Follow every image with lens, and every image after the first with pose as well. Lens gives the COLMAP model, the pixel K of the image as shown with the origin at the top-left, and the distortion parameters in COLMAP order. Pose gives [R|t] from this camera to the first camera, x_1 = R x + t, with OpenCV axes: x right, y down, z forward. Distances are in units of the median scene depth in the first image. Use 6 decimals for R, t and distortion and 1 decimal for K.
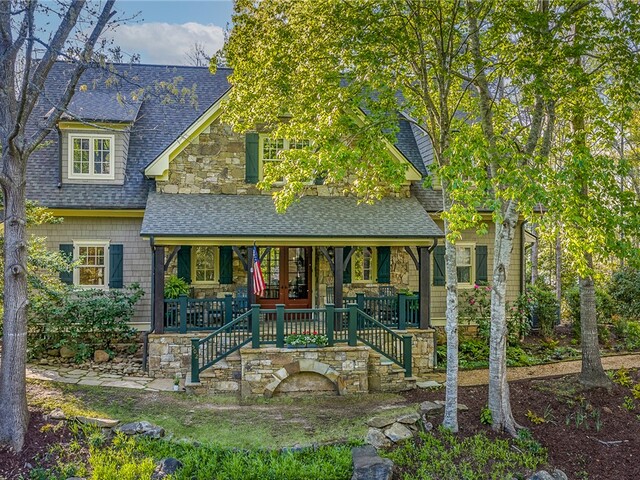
lens RADIAL K [[717.6, 0, 320.5], [0, 717.6, 262.9], [0, 0, 1]] dist [0.008097, -0.013676]
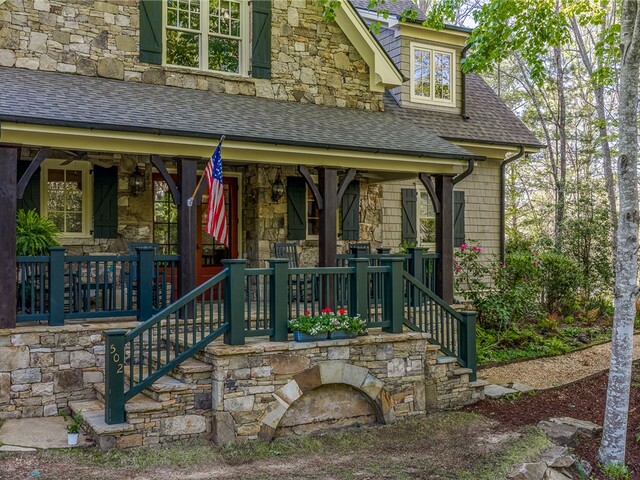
lens RADIAL K [[717.6, 0, 320.5], [0, 717.6, 262.9], [0, 0, 1]] dist [0.008097, -0.013676]
pose [[0.933234, -0.009213, 0.359151, -0.214835], [0.009820, 0.999952, 0.000133, 0.061256], [-0.359135, 0.003403, 0.933279, 0.504014]]
